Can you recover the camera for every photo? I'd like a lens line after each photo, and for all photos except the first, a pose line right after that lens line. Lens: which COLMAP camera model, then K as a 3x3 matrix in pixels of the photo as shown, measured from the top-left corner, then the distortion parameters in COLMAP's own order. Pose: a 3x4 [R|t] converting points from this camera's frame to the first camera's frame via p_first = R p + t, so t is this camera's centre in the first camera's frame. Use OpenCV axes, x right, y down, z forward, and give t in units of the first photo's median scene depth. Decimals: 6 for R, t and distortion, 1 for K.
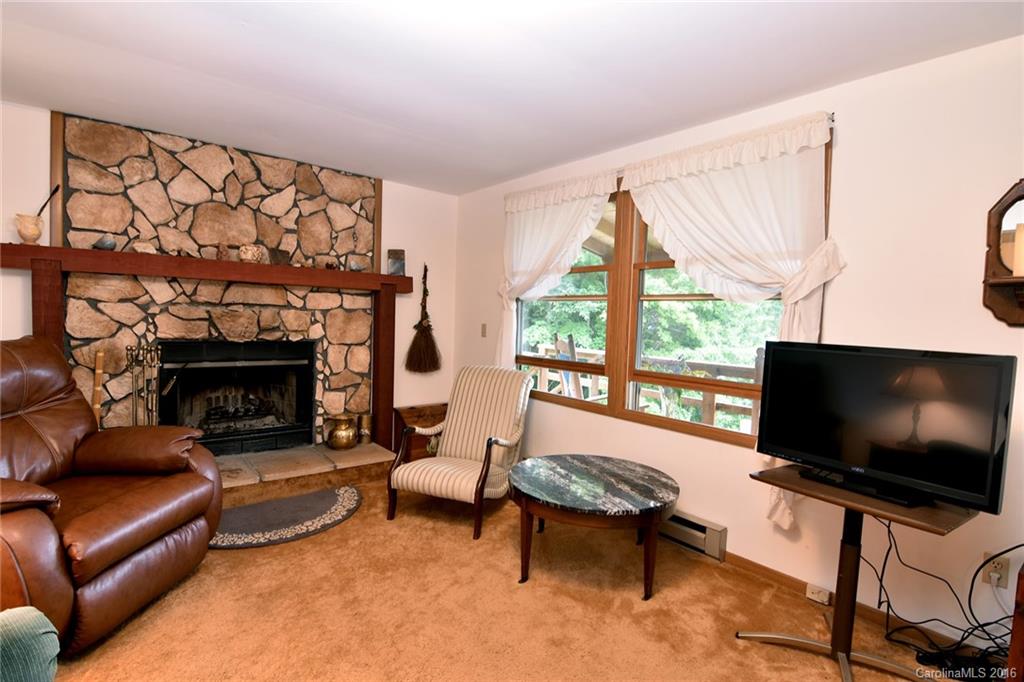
lens RADIAL K [[496.5, 0, 512.0], [0, 496.5, 341.0], [0, 0, 1]] dist [-0.014525, -0.000691]
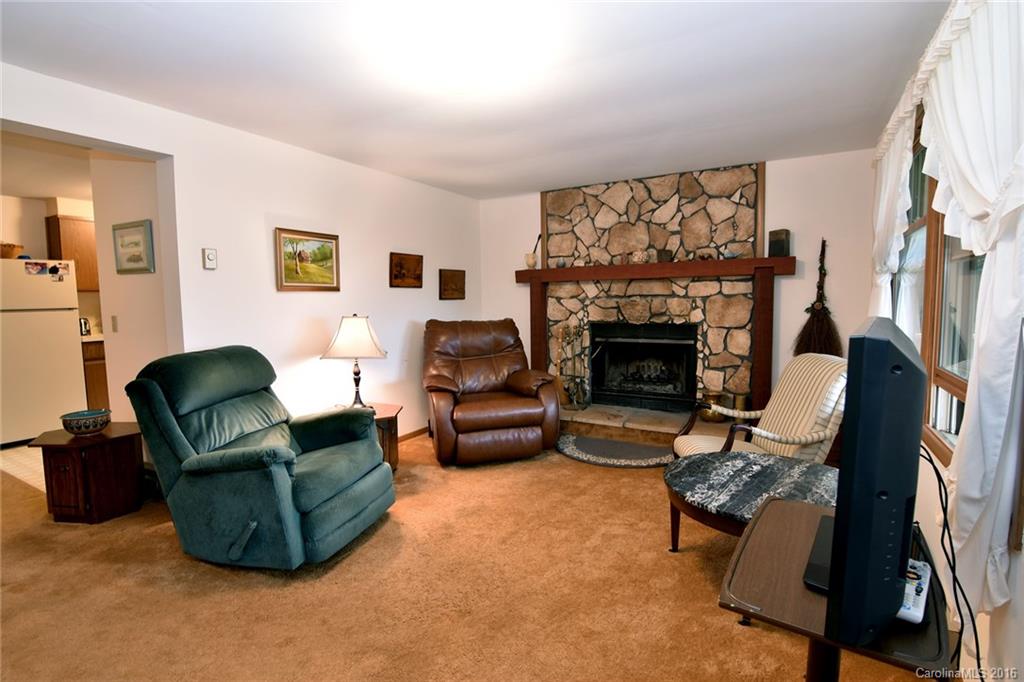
lens RADIAL K [[496.5, 0, 512.0], [0, 496.5, 341.0], [0, 0, 1]] dist [-0.014525, -0.000691]
pose [[0.348449, 0.035418, -0.936658, 0.595051], [-0.018604, 0.999350, 0.030868, 0.012931], [0.937143, 0.006669, 0.348881, 0.220446]]
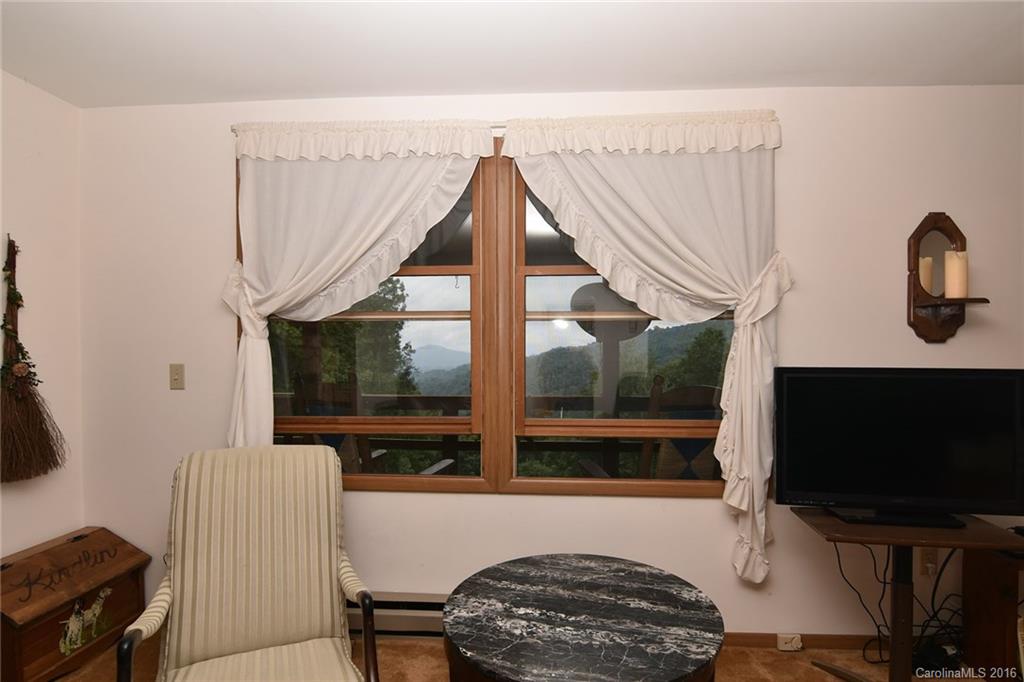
lens RADIAL K [[538.3, 0, 529.9], [0, 538.3, 355.5], [0, 0, 1]] dist [-0.016785, -0.000238]
pose [[0.683547, -0.042222, 0.728685, -0.265366], [0.057449, 0.998341, 0.003956, -0.030219], [-0.727643, 0.039158, 0.684838, 0.432053]]
